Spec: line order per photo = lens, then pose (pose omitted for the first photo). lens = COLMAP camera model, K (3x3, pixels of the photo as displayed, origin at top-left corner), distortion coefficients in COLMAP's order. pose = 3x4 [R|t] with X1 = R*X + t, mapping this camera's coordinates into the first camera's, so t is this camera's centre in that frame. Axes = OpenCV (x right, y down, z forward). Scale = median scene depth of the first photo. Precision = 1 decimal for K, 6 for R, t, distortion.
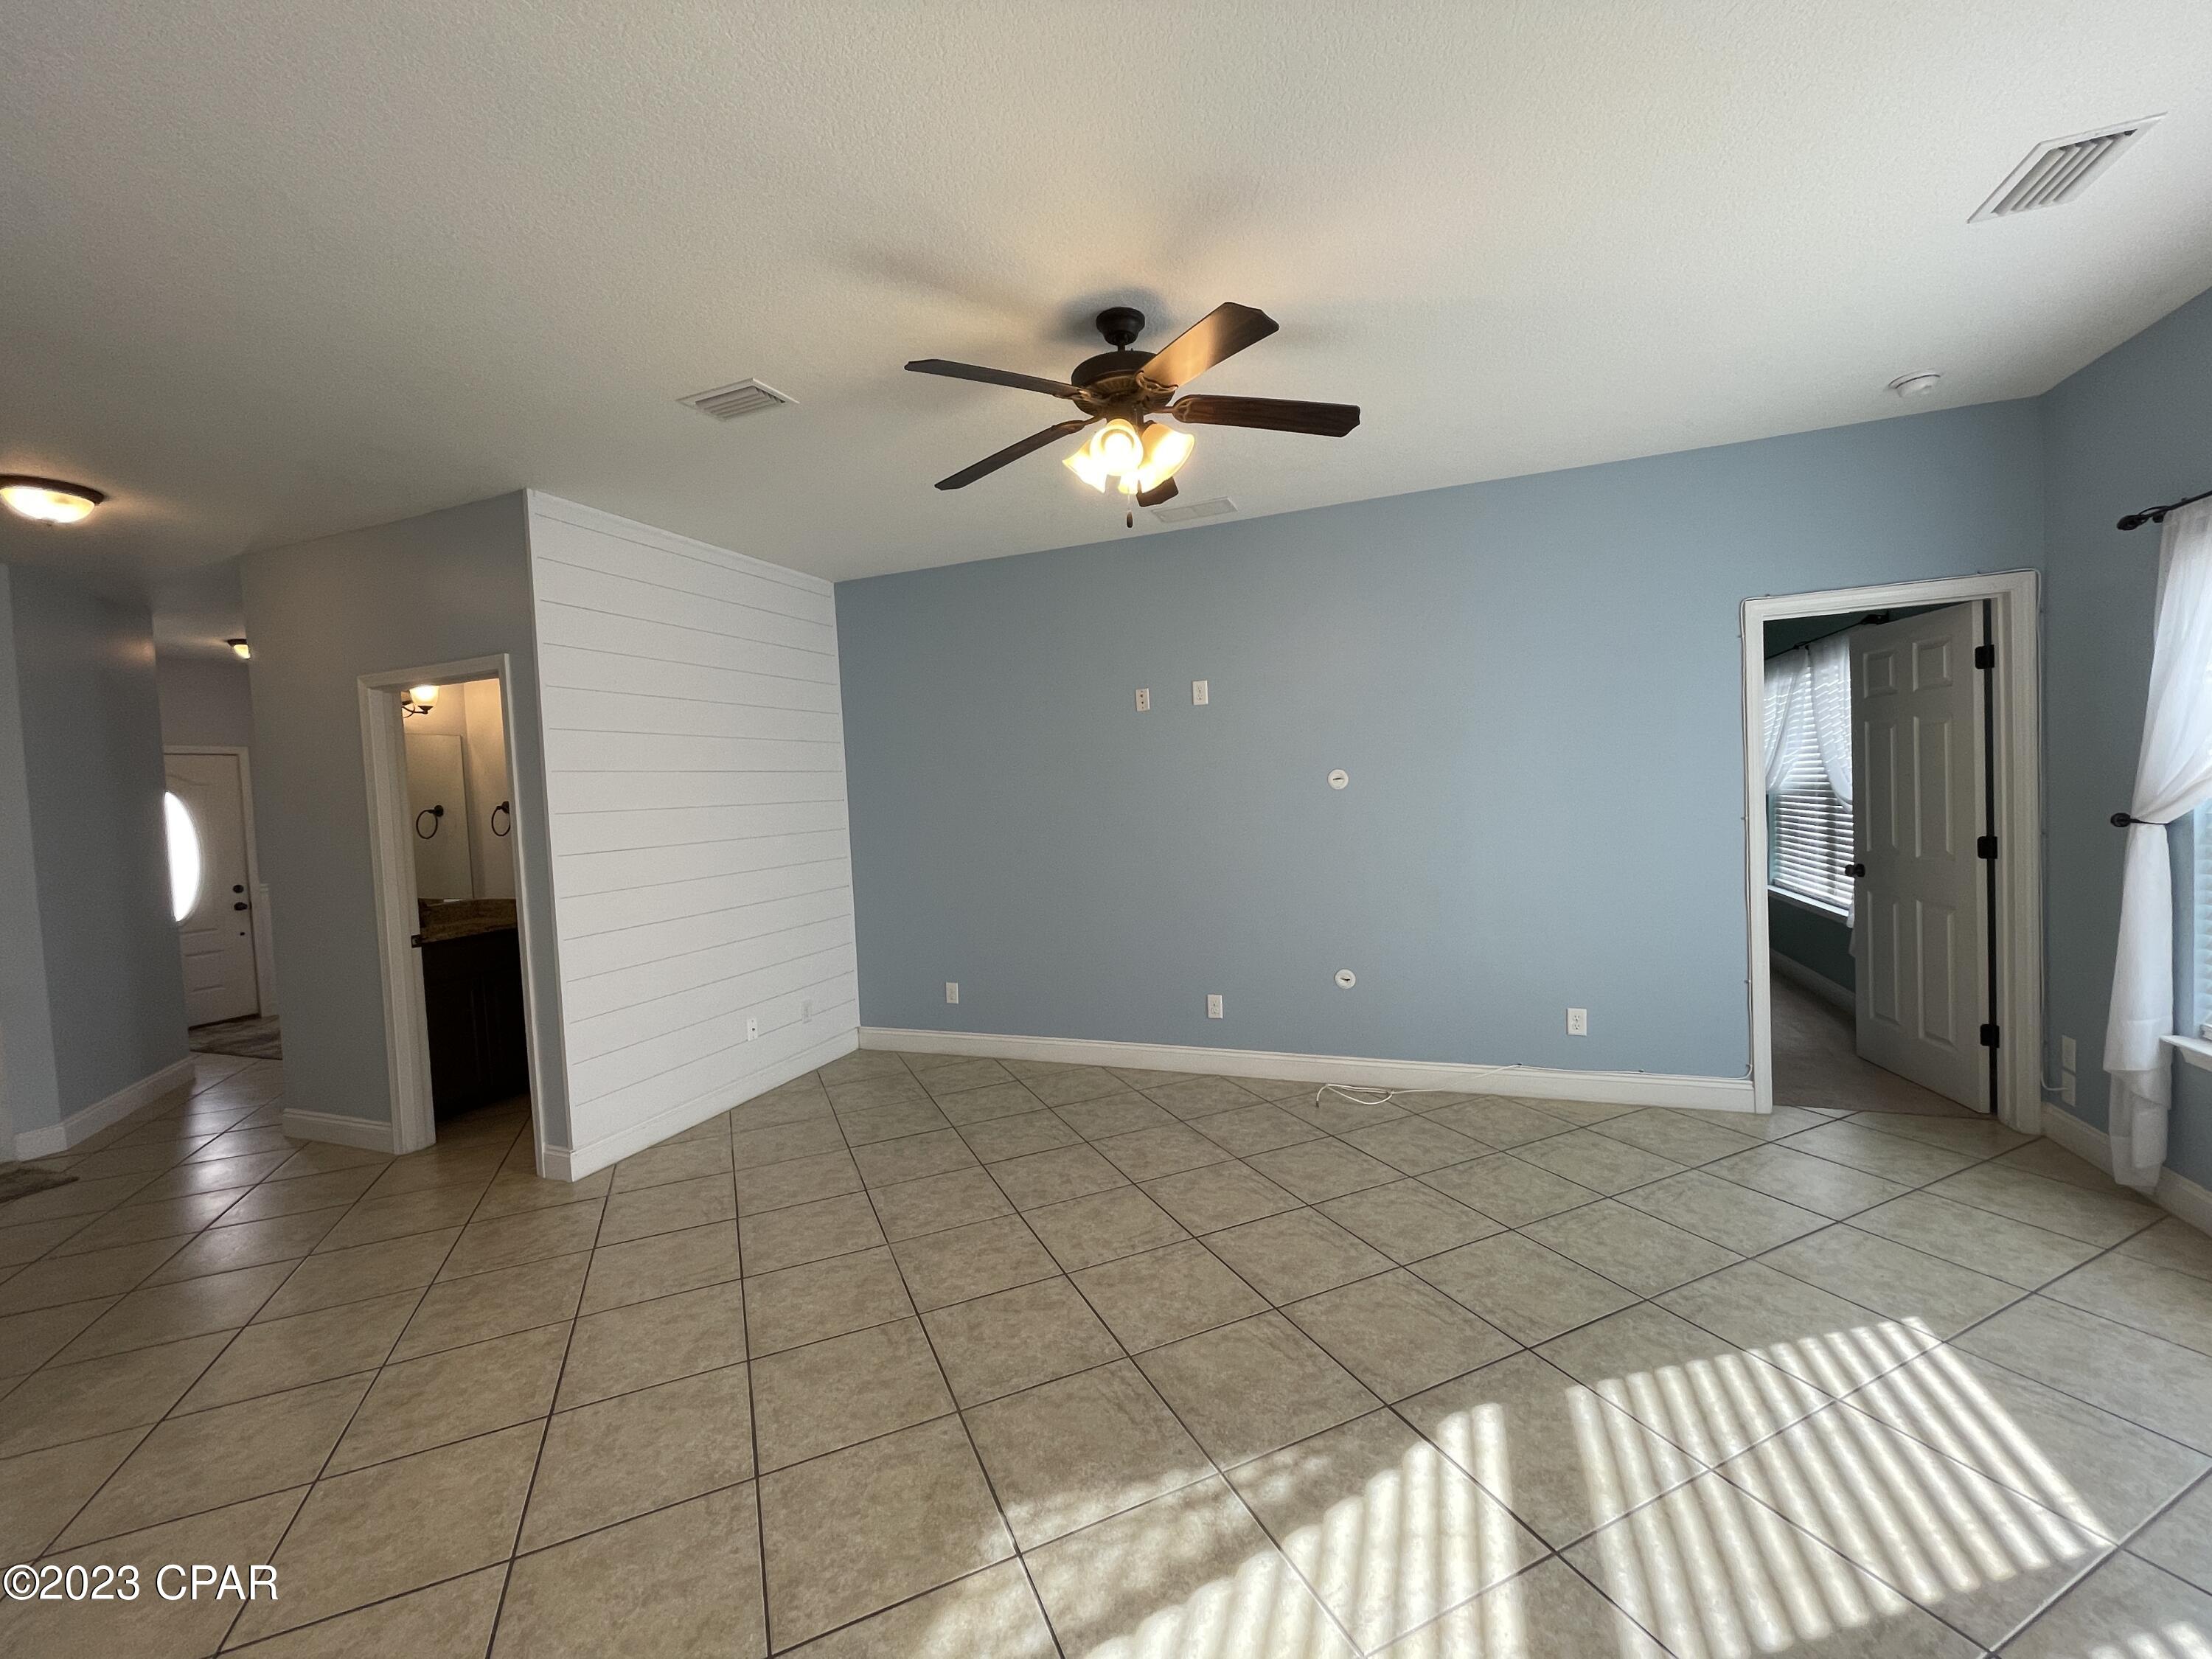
lens RADIAL K [[899.3, 0, 1097.9], [0, 899.3, 835.8], [0, 0, 1]] dist [-0.003186, -0.000212]
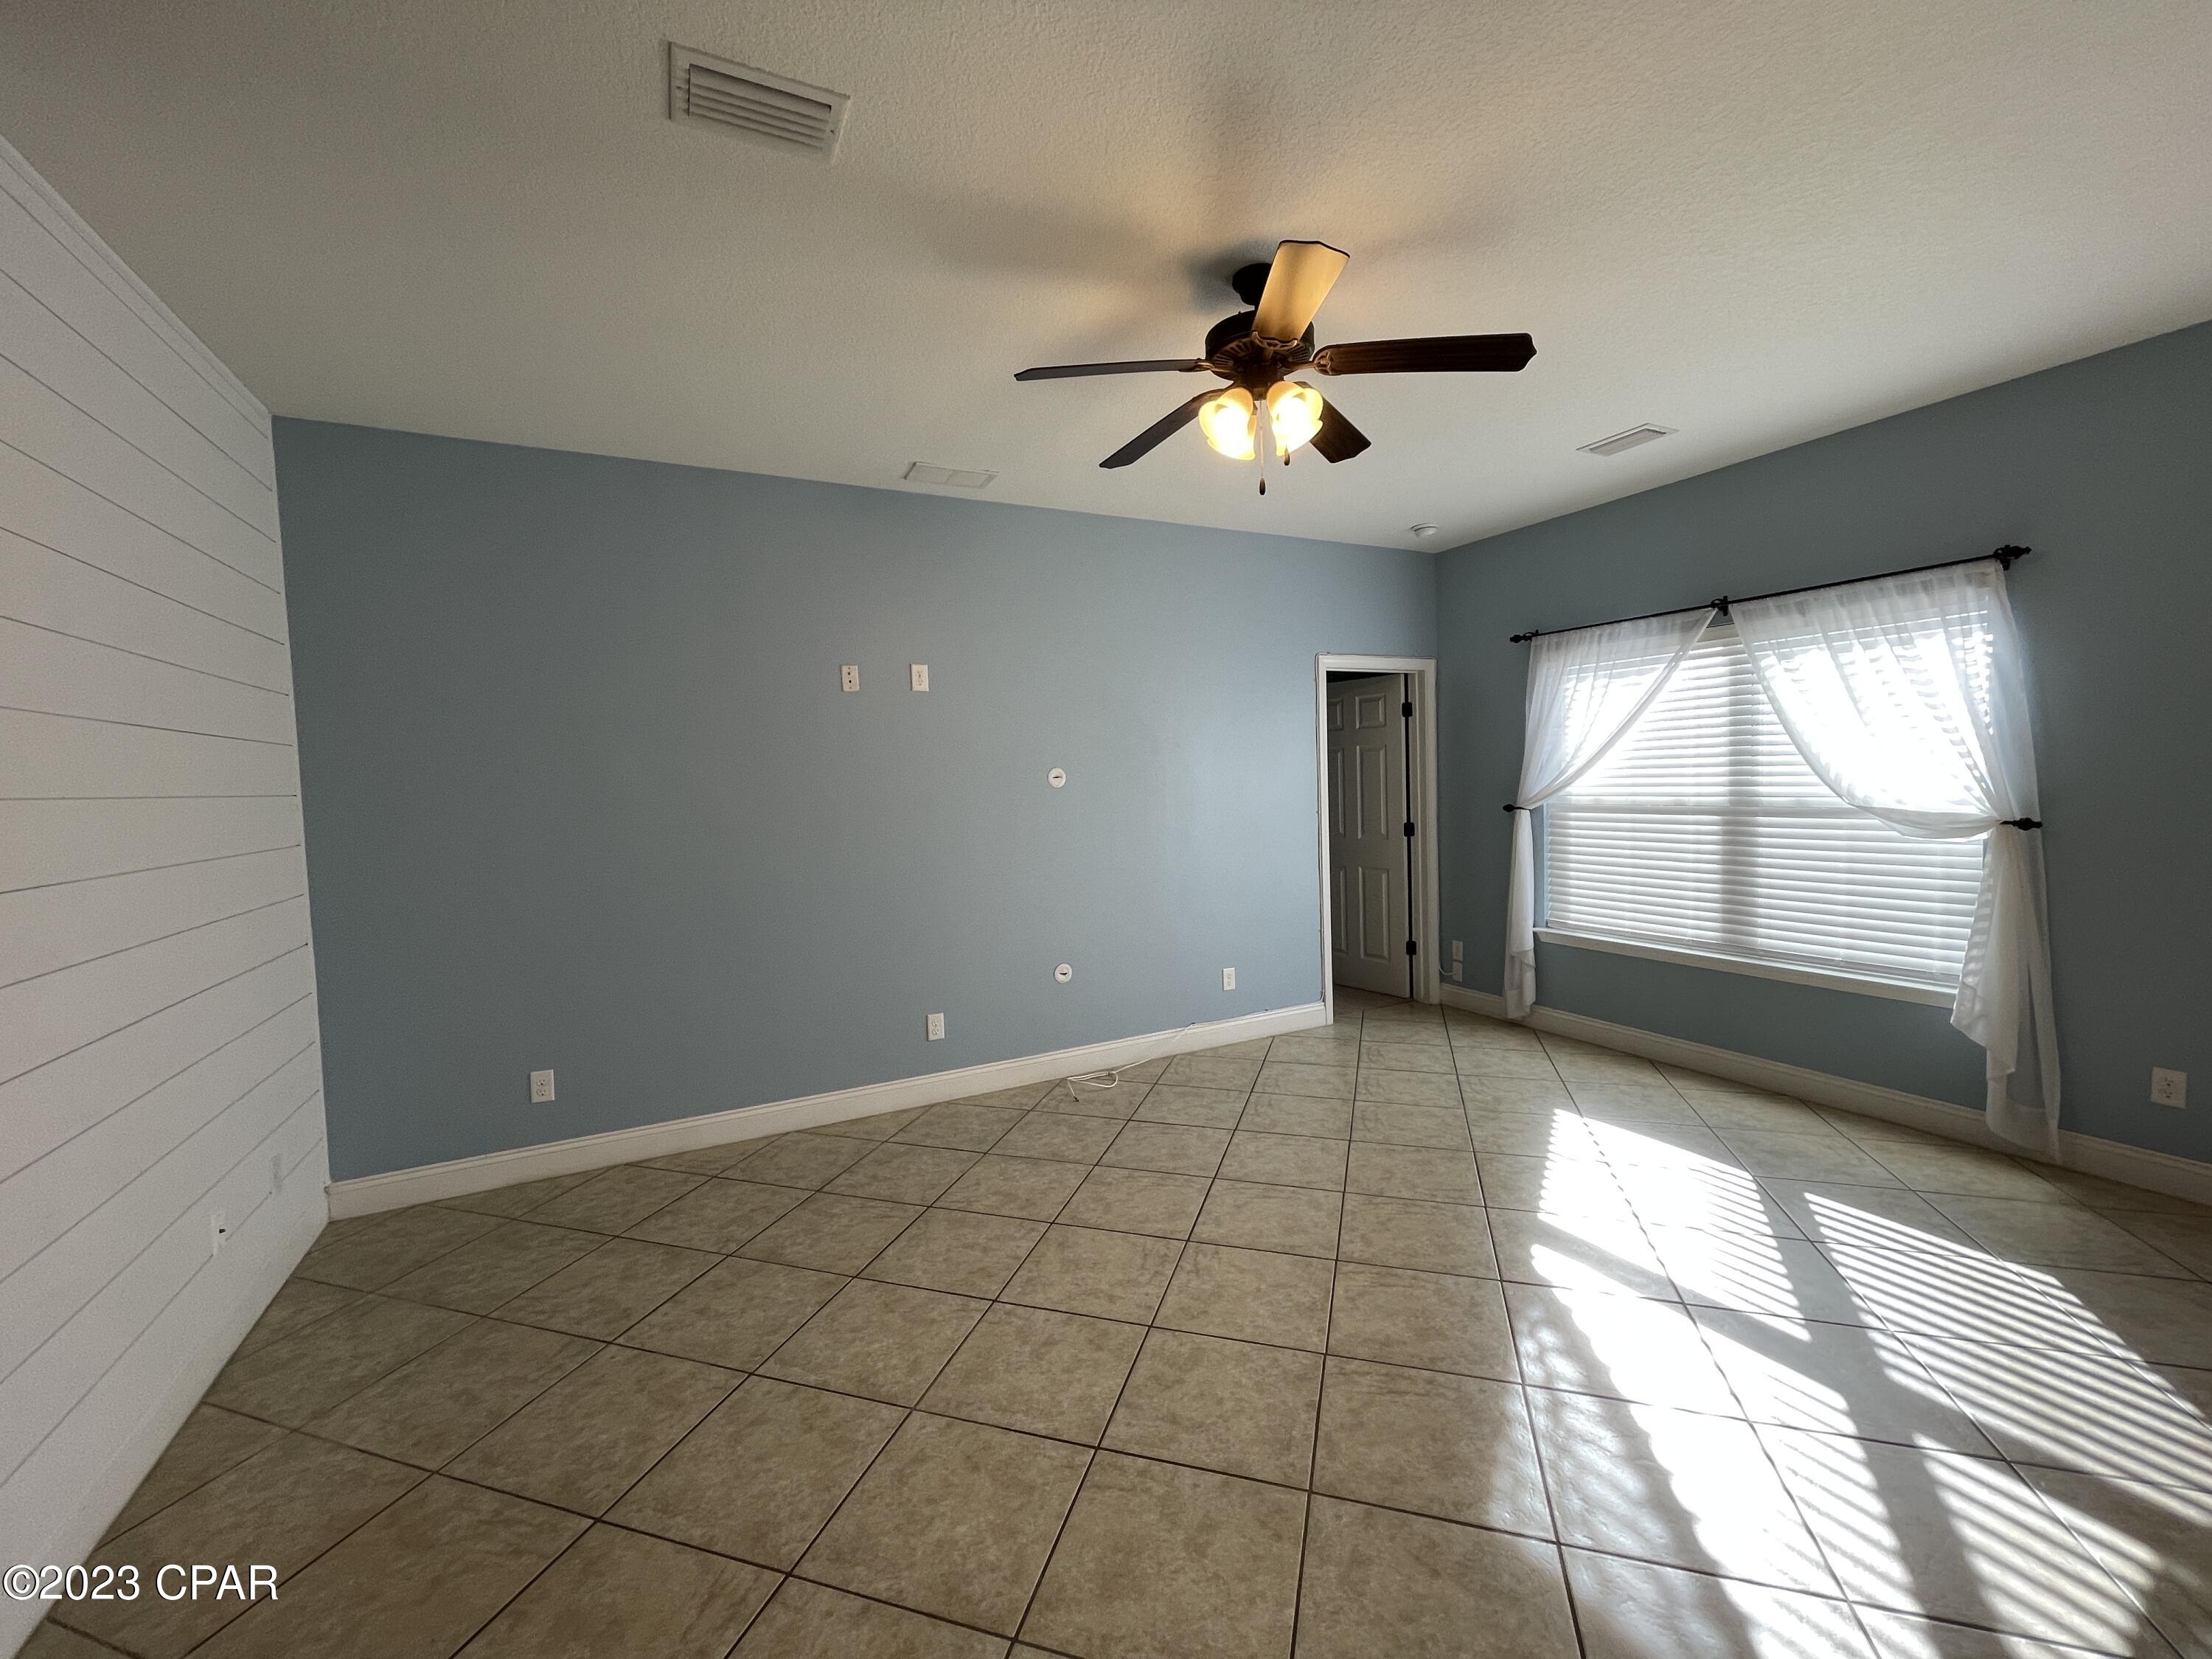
lens RADIAL K [[899.3, 0, 1106.6], [0, 899.3, 832.8], [0, 0, 1]] dist [-0.003186, -0.000212]
pose [[0.659272, -0.017174, 0.751709, -0.558178], [0.038328, 0.999207, -0.010786, 0.015593], [-0.750927, 0.035923, 0.659407, 0.350069]]
